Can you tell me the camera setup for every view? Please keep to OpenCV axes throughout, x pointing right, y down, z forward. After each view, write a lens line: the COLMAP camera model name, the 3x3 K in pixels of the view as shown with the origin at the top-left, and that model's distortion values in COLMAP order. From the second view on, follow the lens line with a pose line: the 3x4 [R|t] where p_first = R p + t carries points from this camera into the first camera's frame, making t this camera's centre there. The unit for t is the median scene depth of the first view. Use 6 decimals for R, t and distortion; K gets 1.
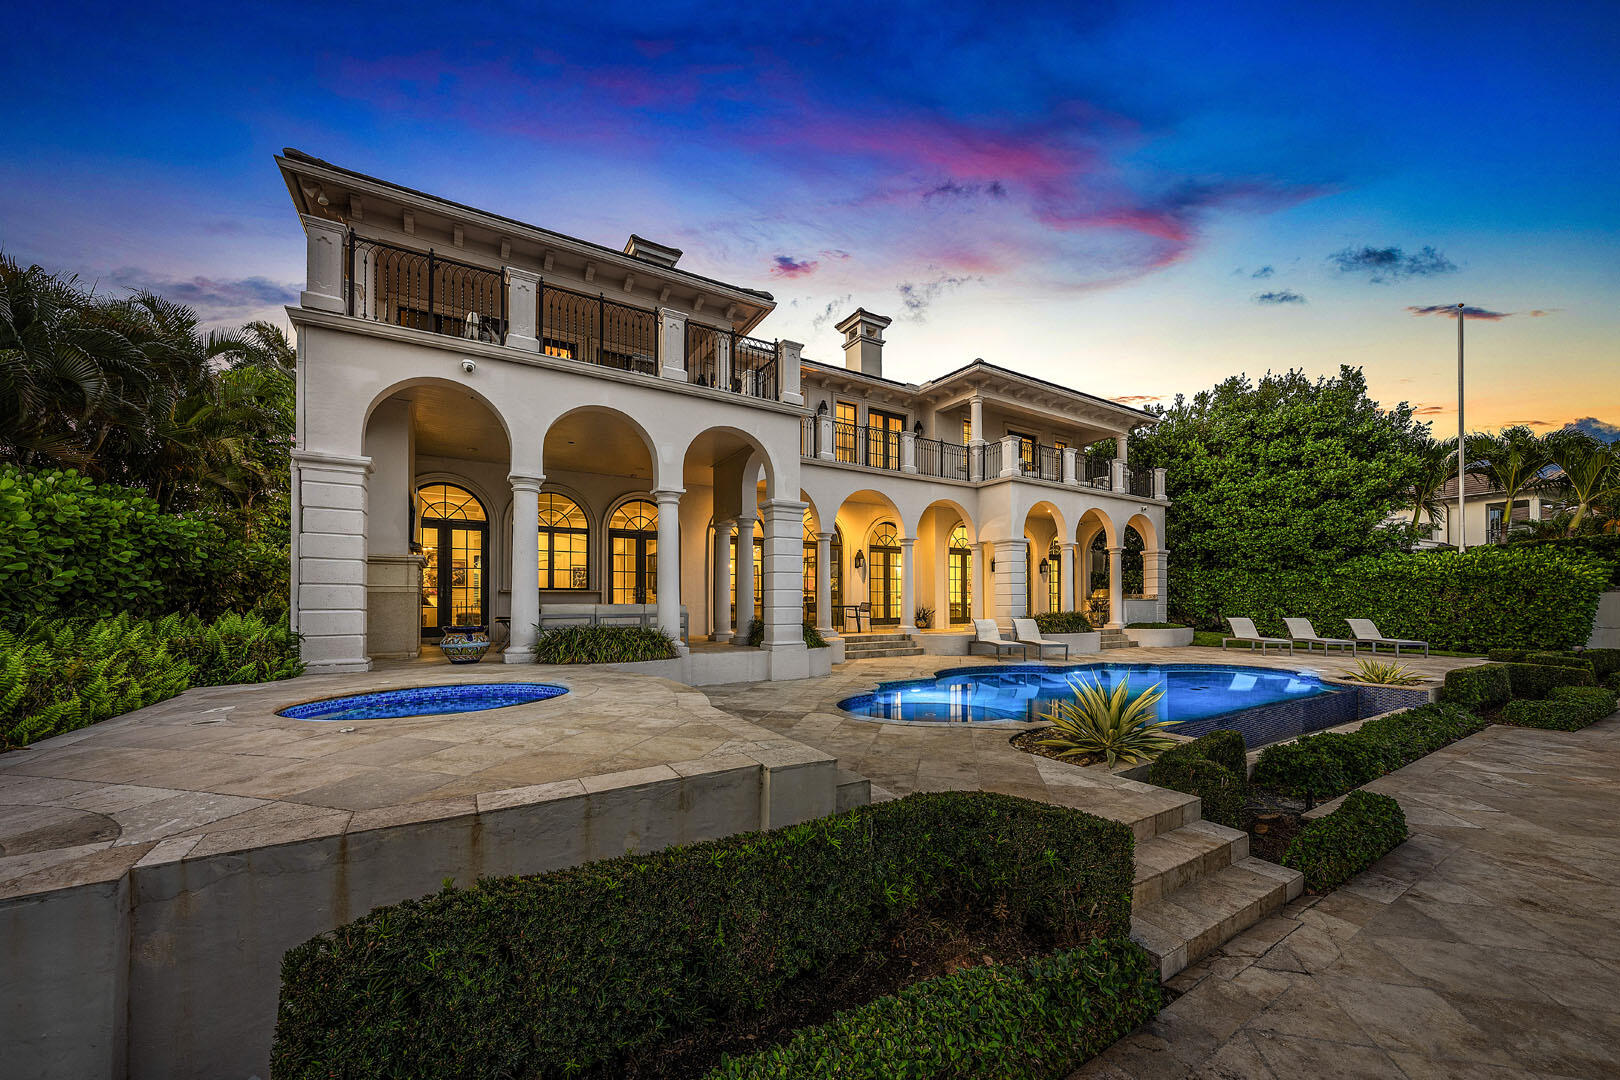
lens RADIAL K [[572.9, 0, 810.2], [0, 572.9, 596.3], [0, 0, 1]] dist [0.007020, 0.000038]
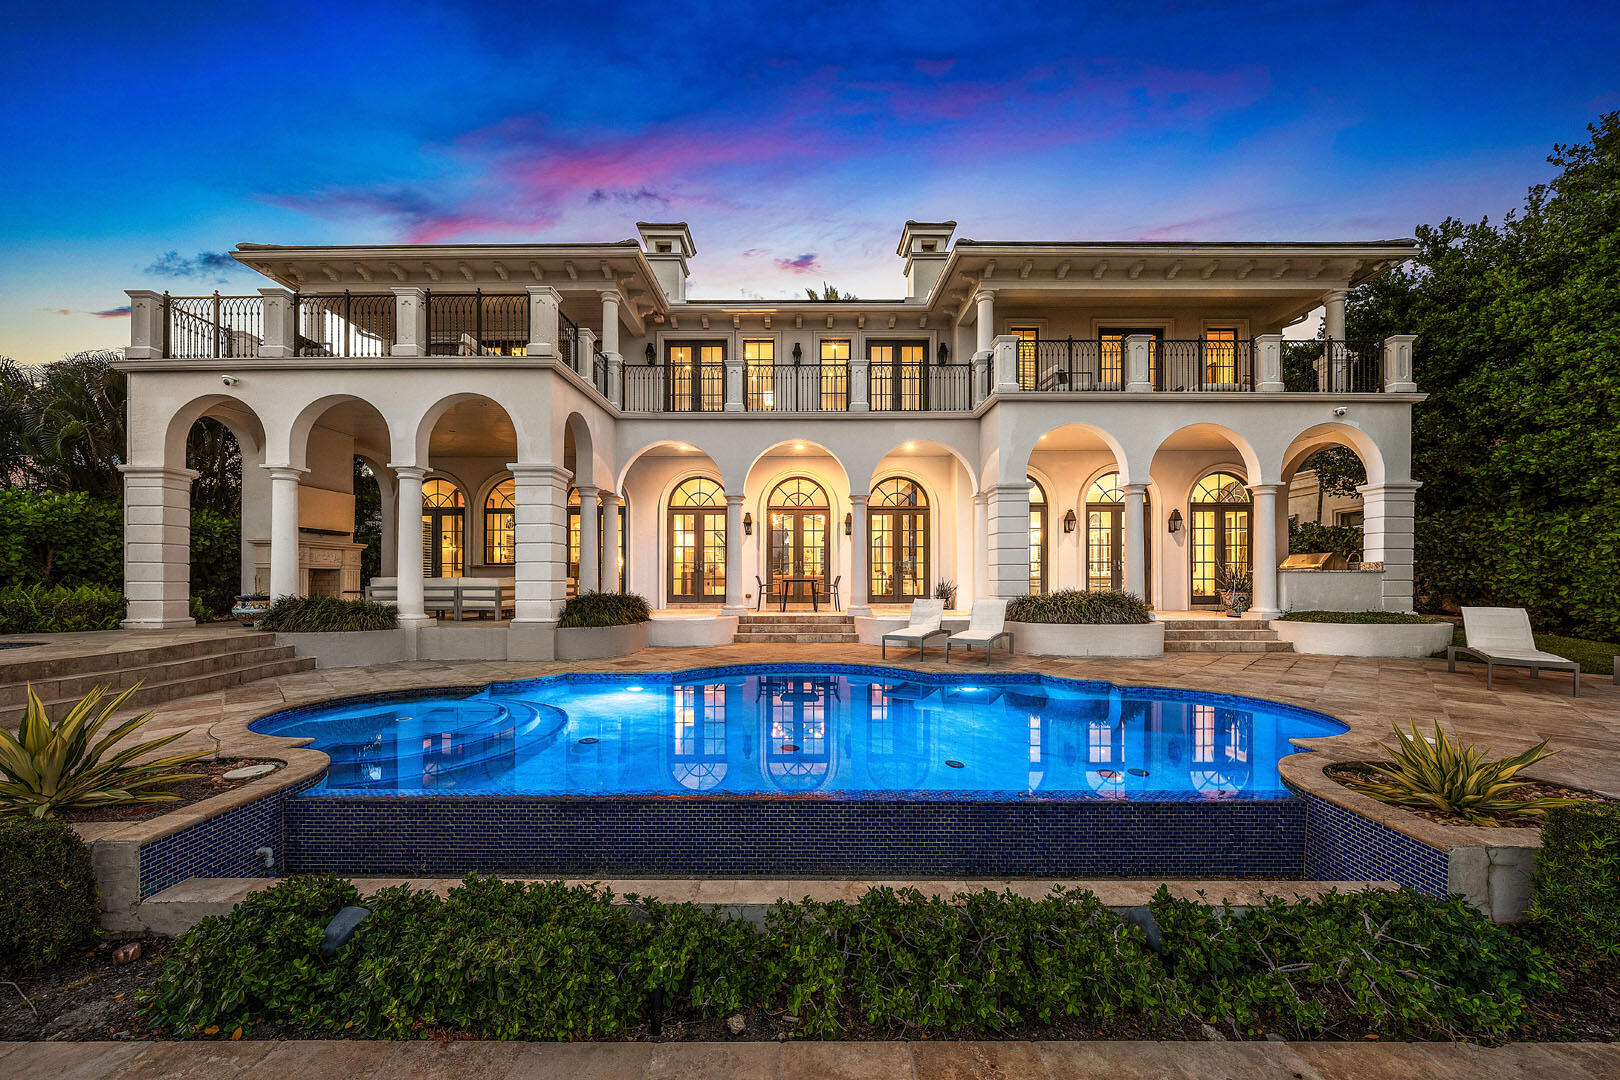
lens RADIAL K [[552.8, 0, 808.8], [0, 552.8, 572.2], [0, 0, 1]] dist [0.000618, 0.000078]
pose [[0.854595, 0.000960, -0.519295, 0.470797], [0.004466, 0.999948, 0.009199, -0.001136], [0.519276, -0.010181, 0.854546, 0.286280]]
